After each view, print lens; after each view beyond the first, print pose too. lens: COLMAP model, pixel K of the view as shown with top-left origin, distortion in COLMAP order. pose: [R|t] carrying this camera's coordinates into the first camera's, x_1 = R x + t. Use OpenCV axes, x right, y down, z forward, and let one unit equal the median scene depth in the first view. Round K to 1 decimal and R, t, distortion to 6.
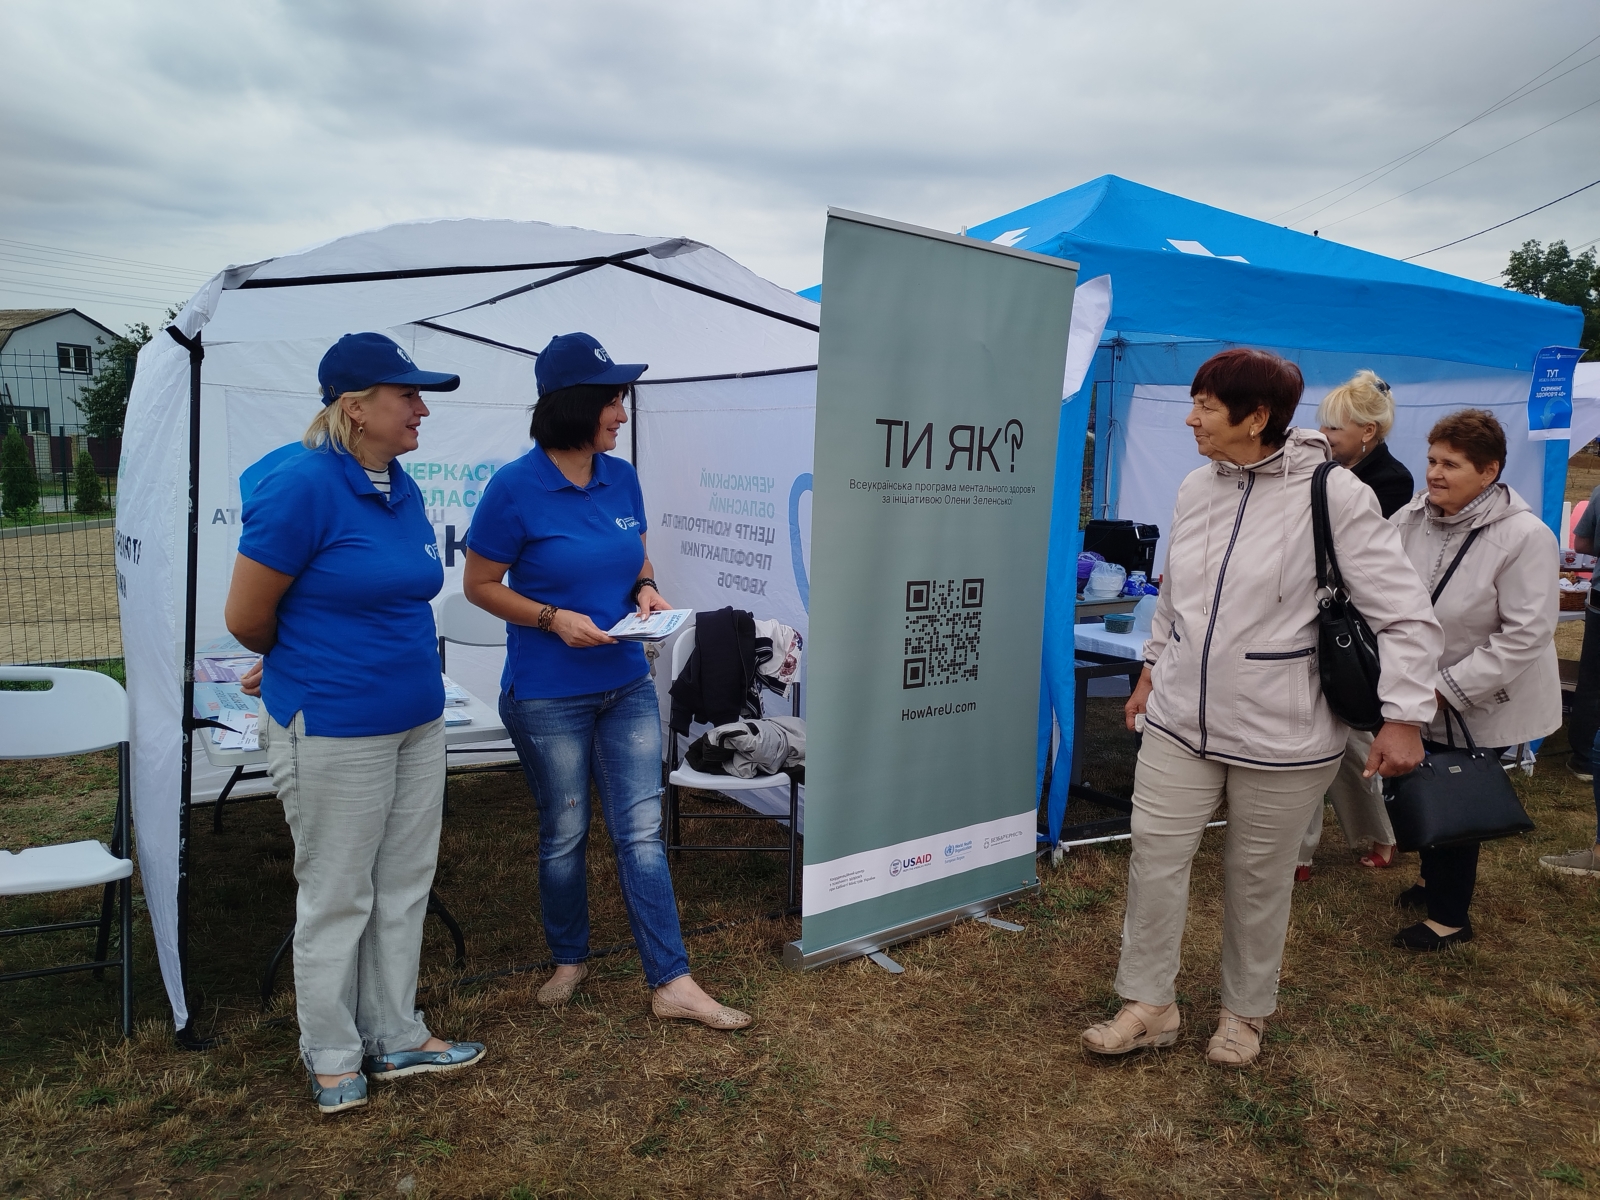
lens RADIAL K [[1087.4, 0, 831.9], [0, 1087.4, 584.6], [0, 0, 1]] dist [0.011567, 0.006817]
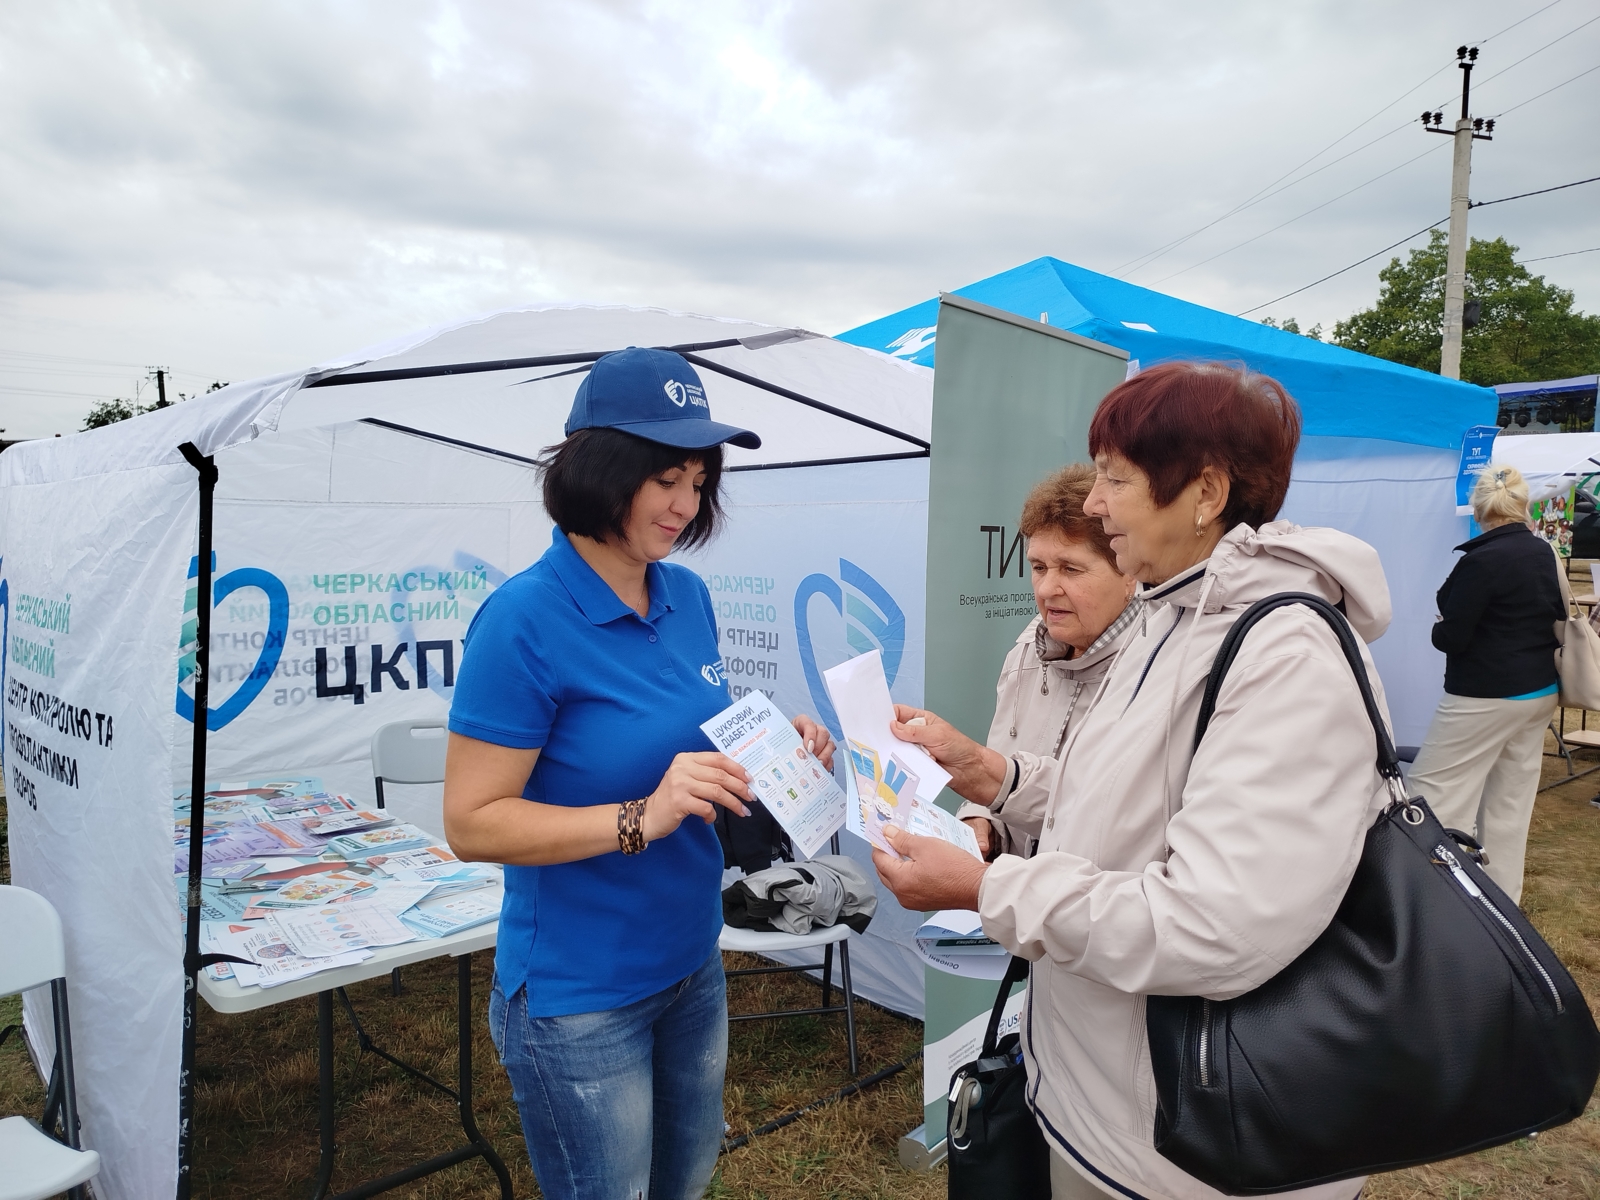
lens RADIAL K [[1087.4, 0, 805.1], [0, 1087.4, 582.0], [0, 0, 1]] dist [0.011567, 0.006817]
pose [[0.985520, -0.033761, 0.166164, -0.211865], [0.044075, 0.997297, -0.058781, -0.051262], [-0.163731, 0.065254, 0.984345, 0.126436]]
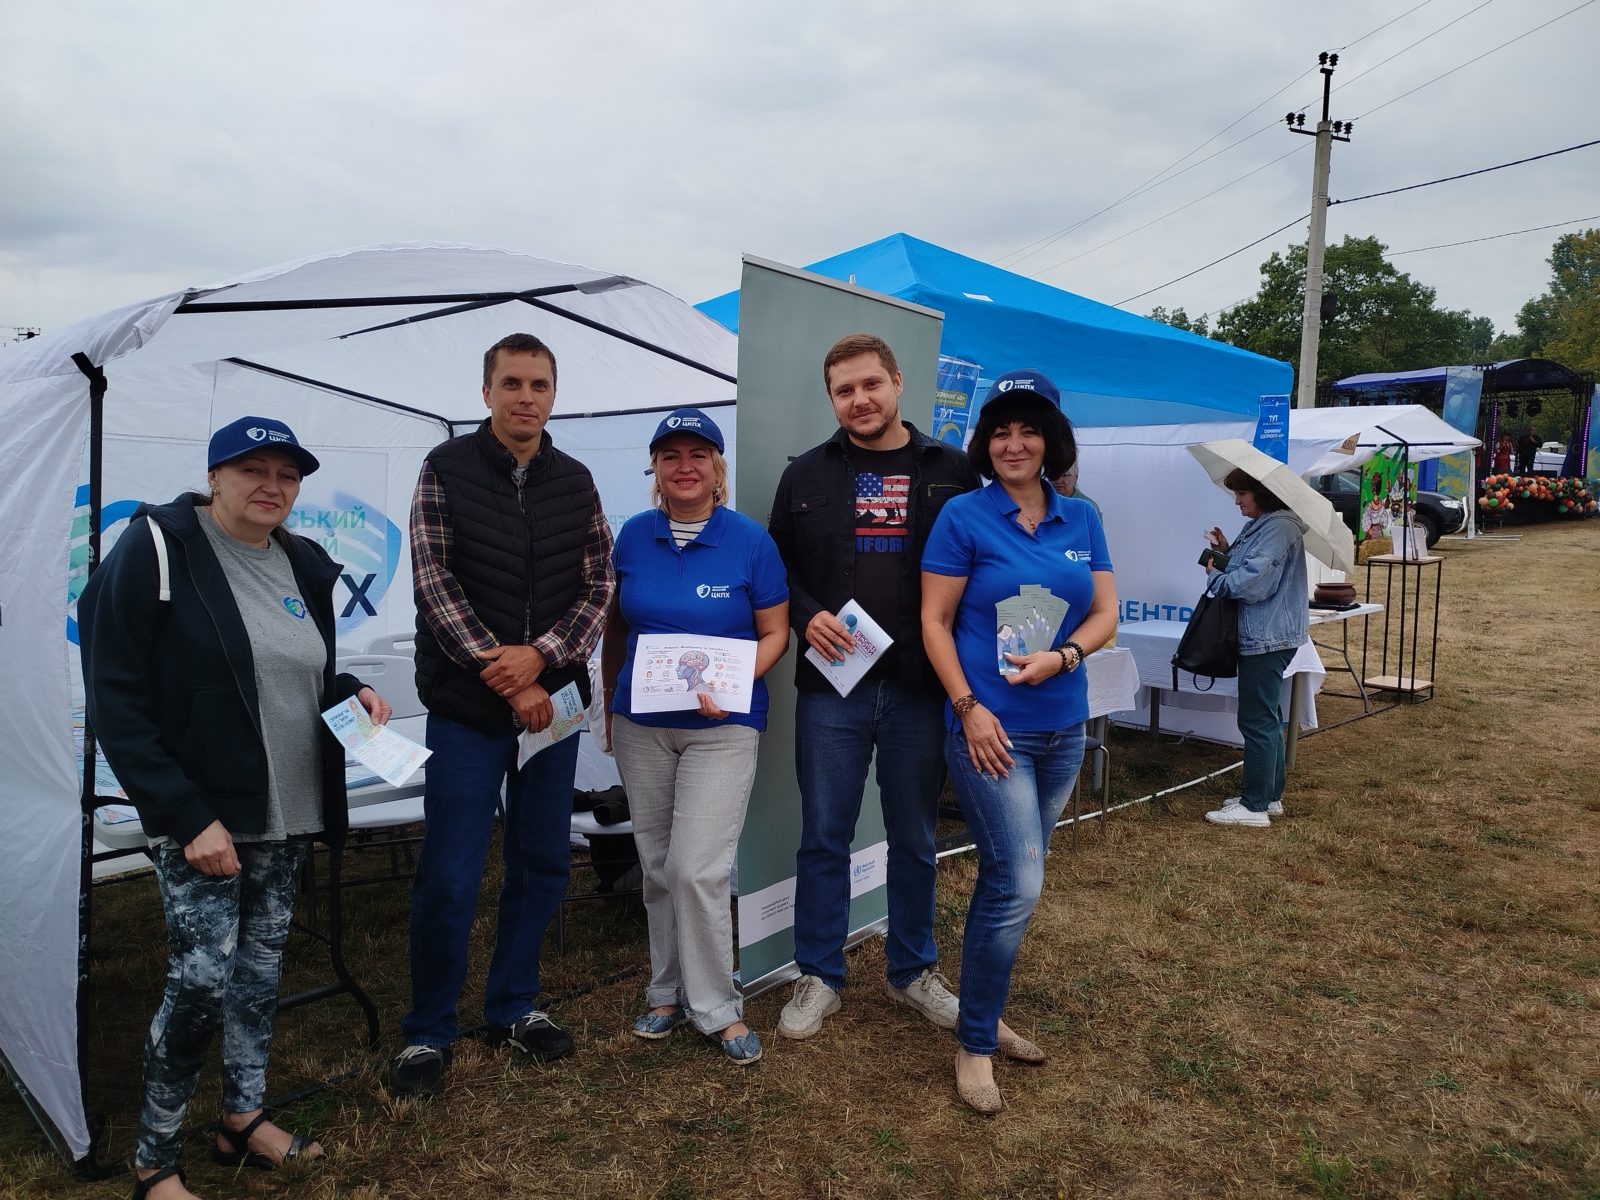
lens RADIAL K [[1087.4, 0, 804.0], [0, 1087.4, 583.2], [0, 0, 1]] dist [0.011567, 0.006817]
pose [[0.968379, -0.033893, 0.247171, -0.177338], [0.044365, 0.998333, -0.036918, 0.007216], [-0.245508, 0.046716, 0.968268, -0.002269]]
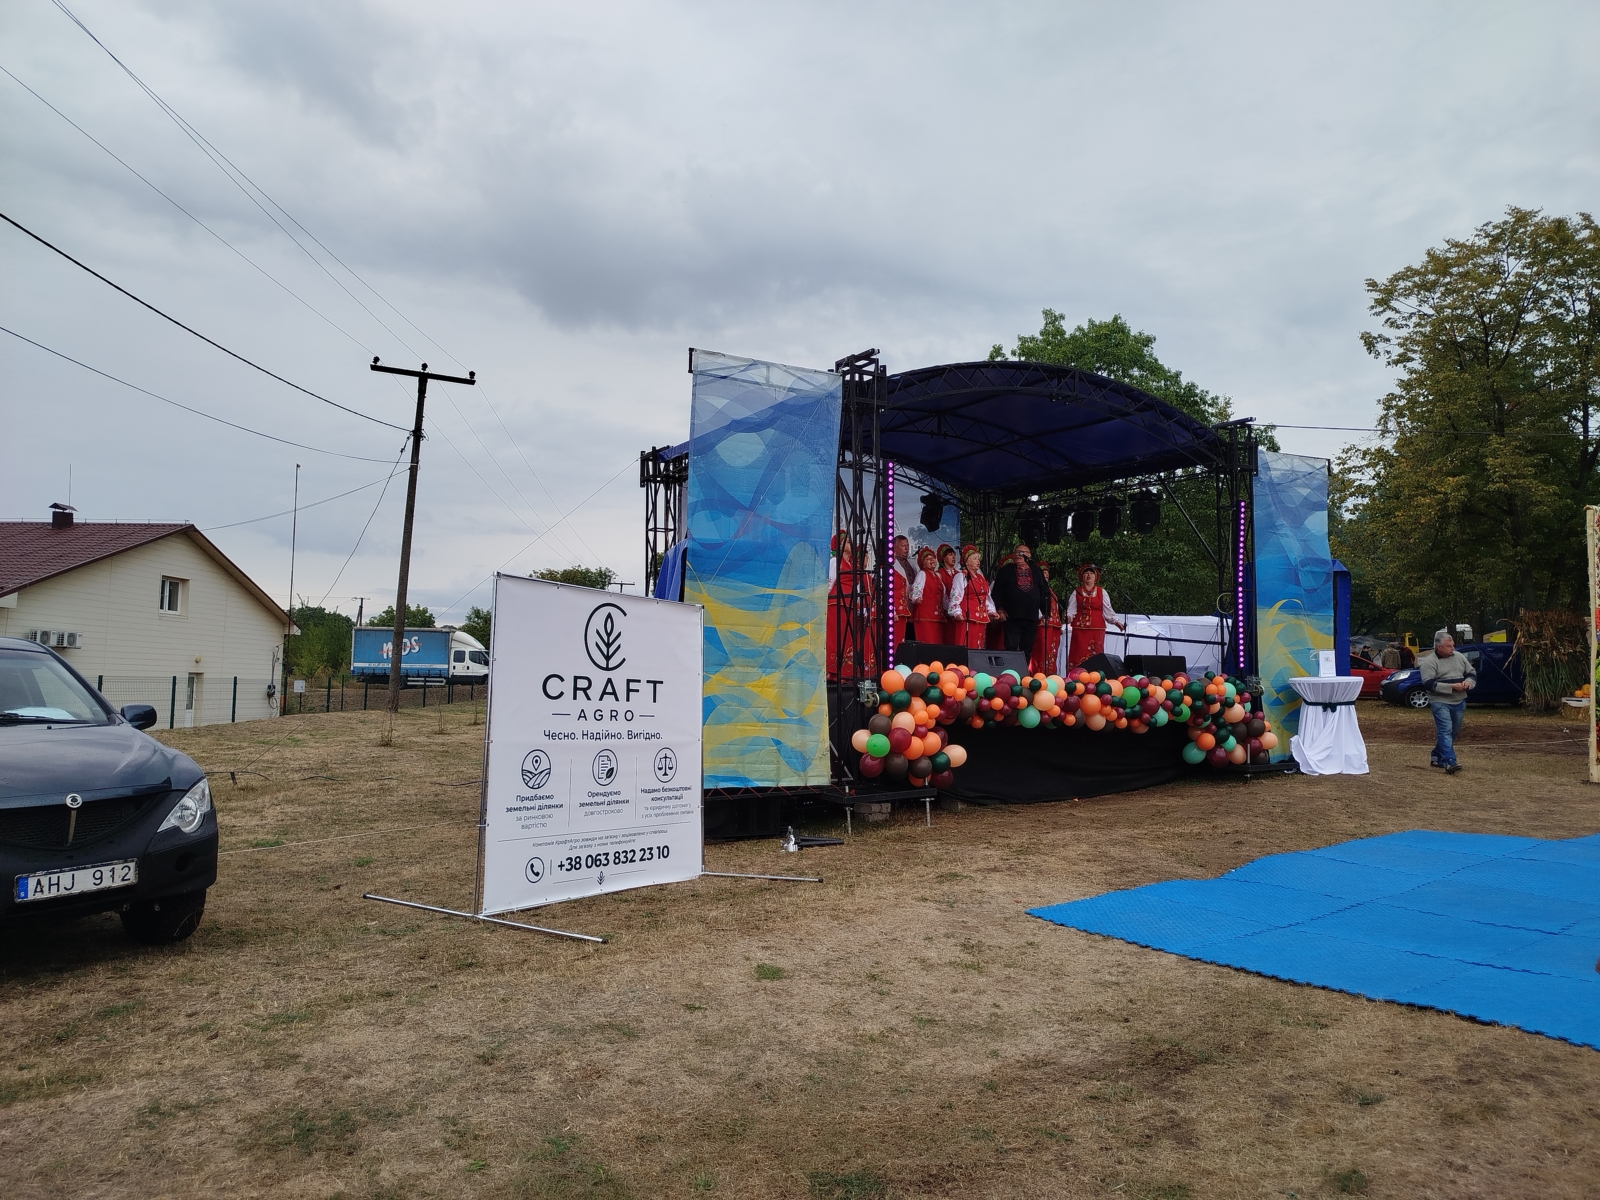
lens RADIAL K [[1087.4, 0, 801.3], [0, 1087.4, 595.0], [0, 0, 1]] dist [0.011567, 0.006817]
pose [[0.970876, 0.013455, 0.239204, 5.961705], [0.035090, 0.979669, -0.197526, -0.502065], [-0.236999, 0.200167, 0.950665, 3.938109]]
